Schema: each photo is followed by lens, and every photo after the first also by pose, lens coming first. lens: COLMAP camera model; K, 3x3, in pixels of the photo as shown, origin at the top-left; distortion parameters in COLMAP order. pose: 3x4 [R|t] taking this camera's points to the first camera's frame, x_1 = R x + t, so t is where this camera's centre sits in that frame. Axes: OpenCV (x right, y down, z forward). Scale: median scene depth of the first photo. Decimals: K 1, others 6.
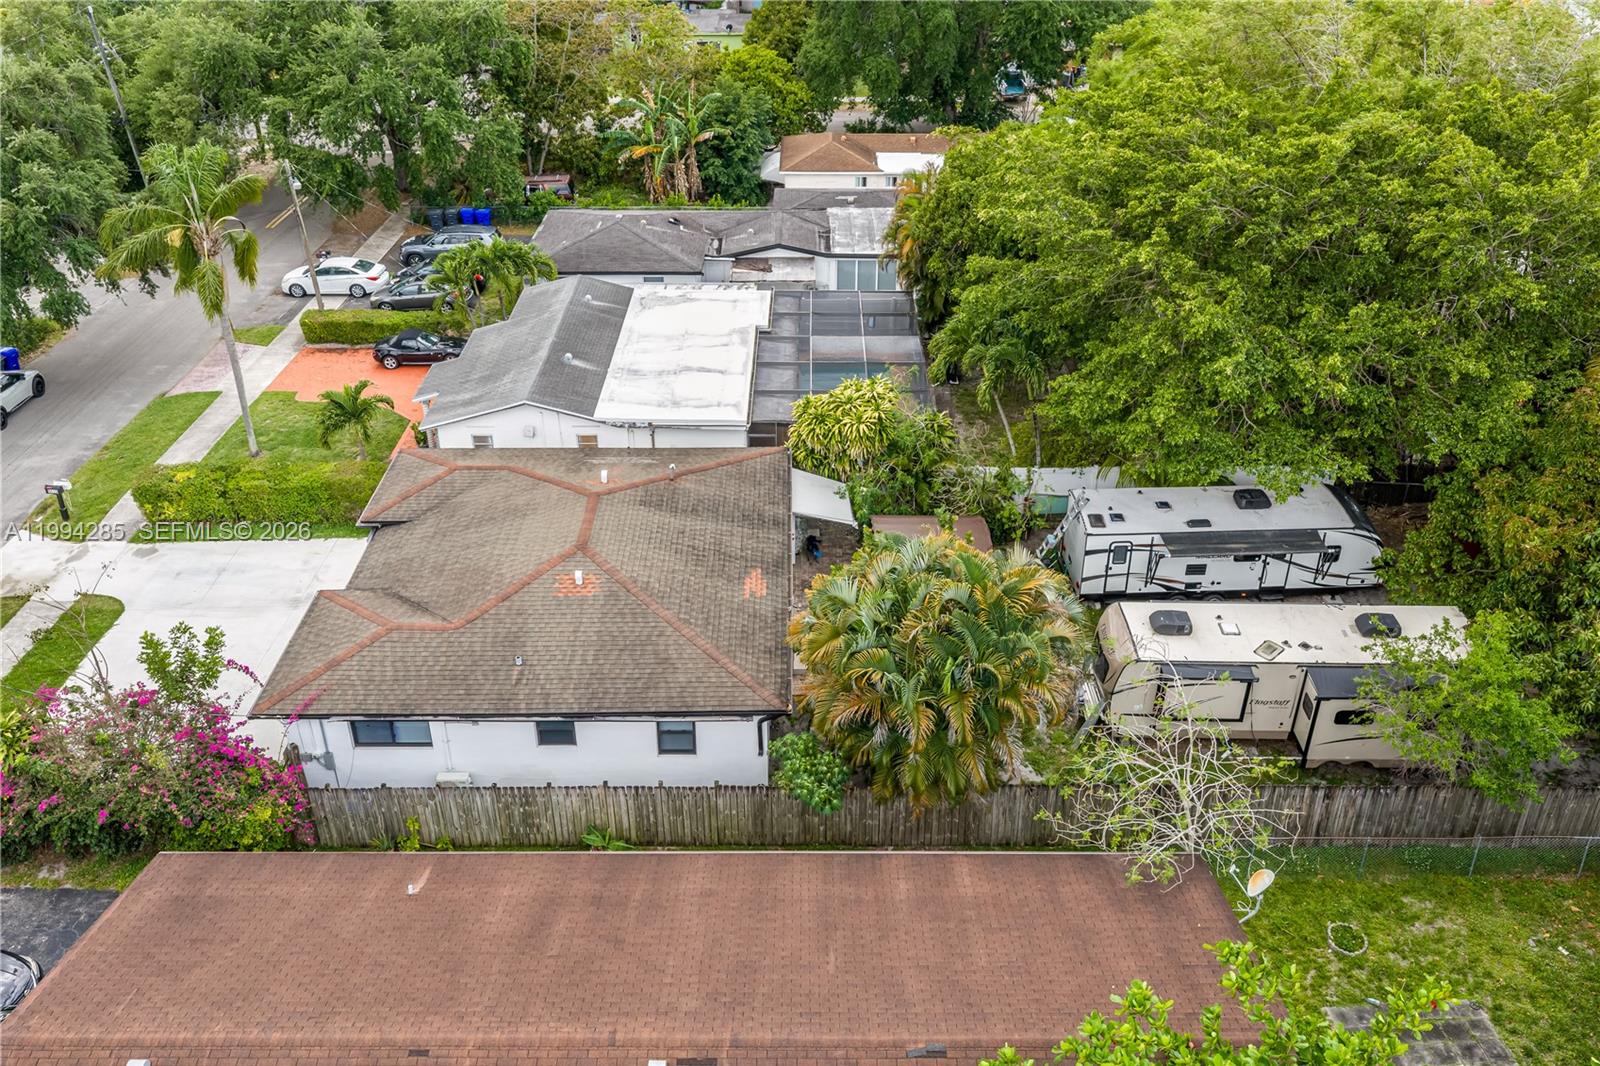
lens RADIAL K [[1351.8, 0, 800.0], [0, 1351.8, 533.0], [0, 0, 1]] dist [0.015494, -0.025754]
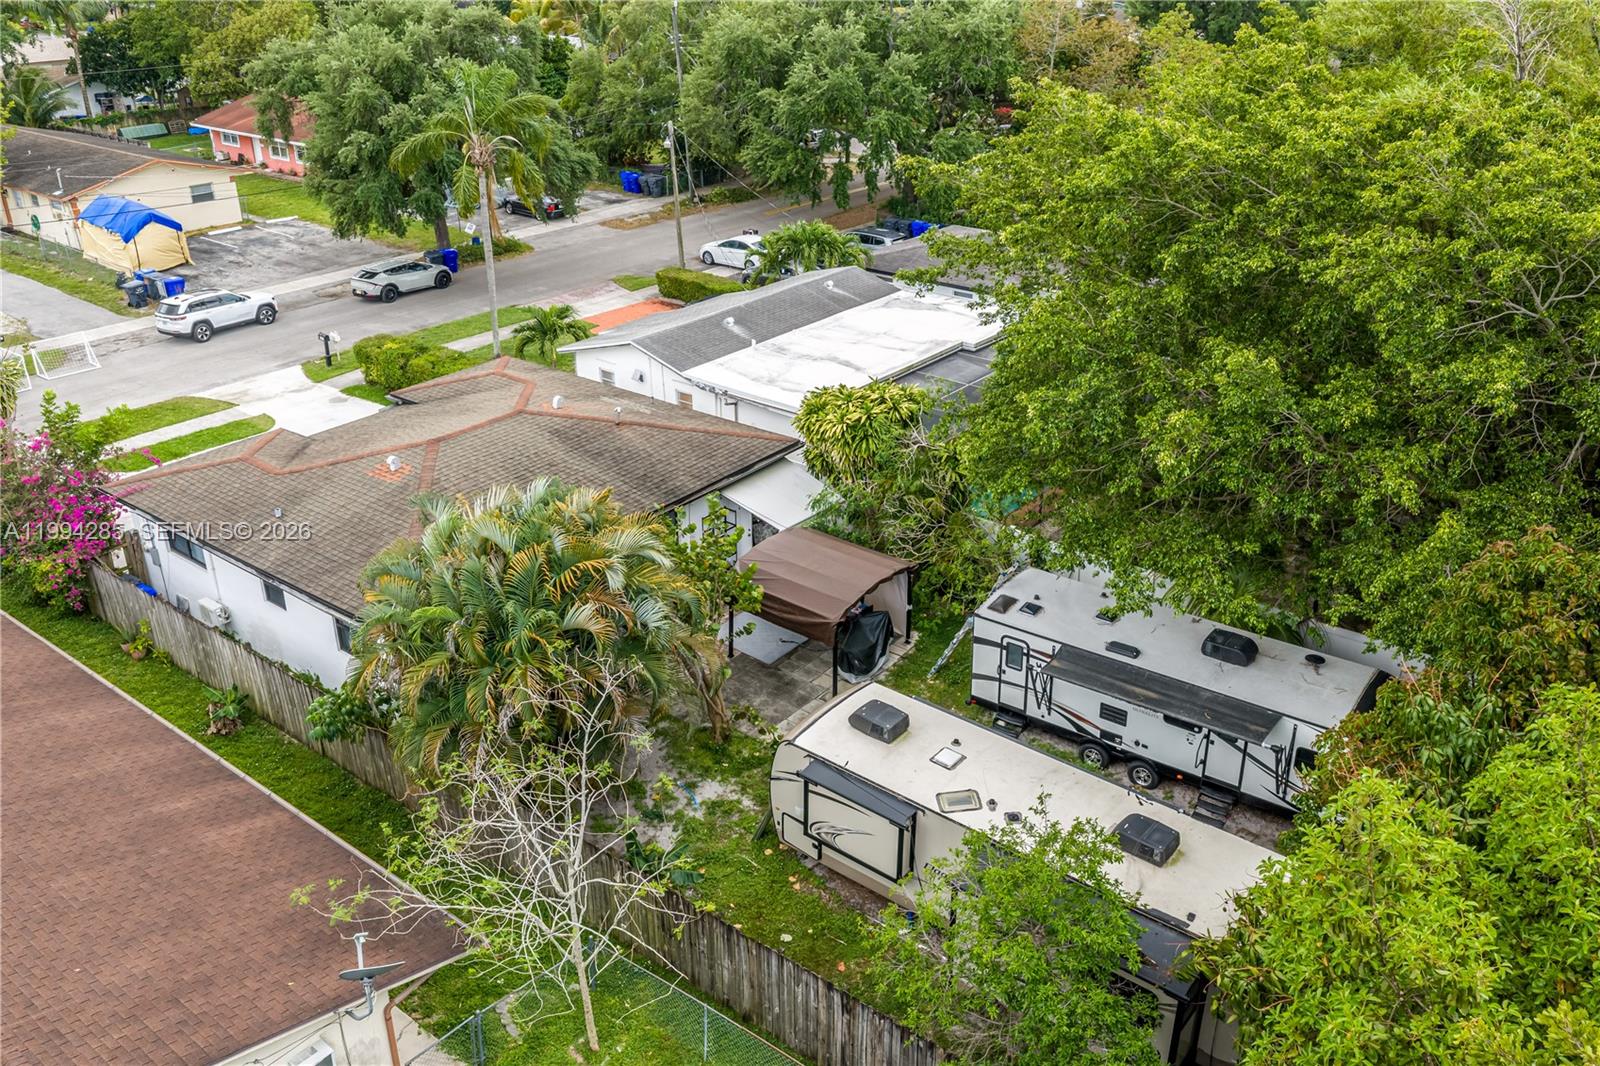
lens RADIAL K [[1339.6, 0, 795.3], [0, 1339.6, 511.5], [0, 0, 1]] dist [0.012007, -0.003118]
pose [[0.783928, 0.261455, -0.563115, 0.531270], [-0.312679, 0.949842, 0.005724, -0.025901], [0.536367, 0.171587, 0.826359, 0.314744]]
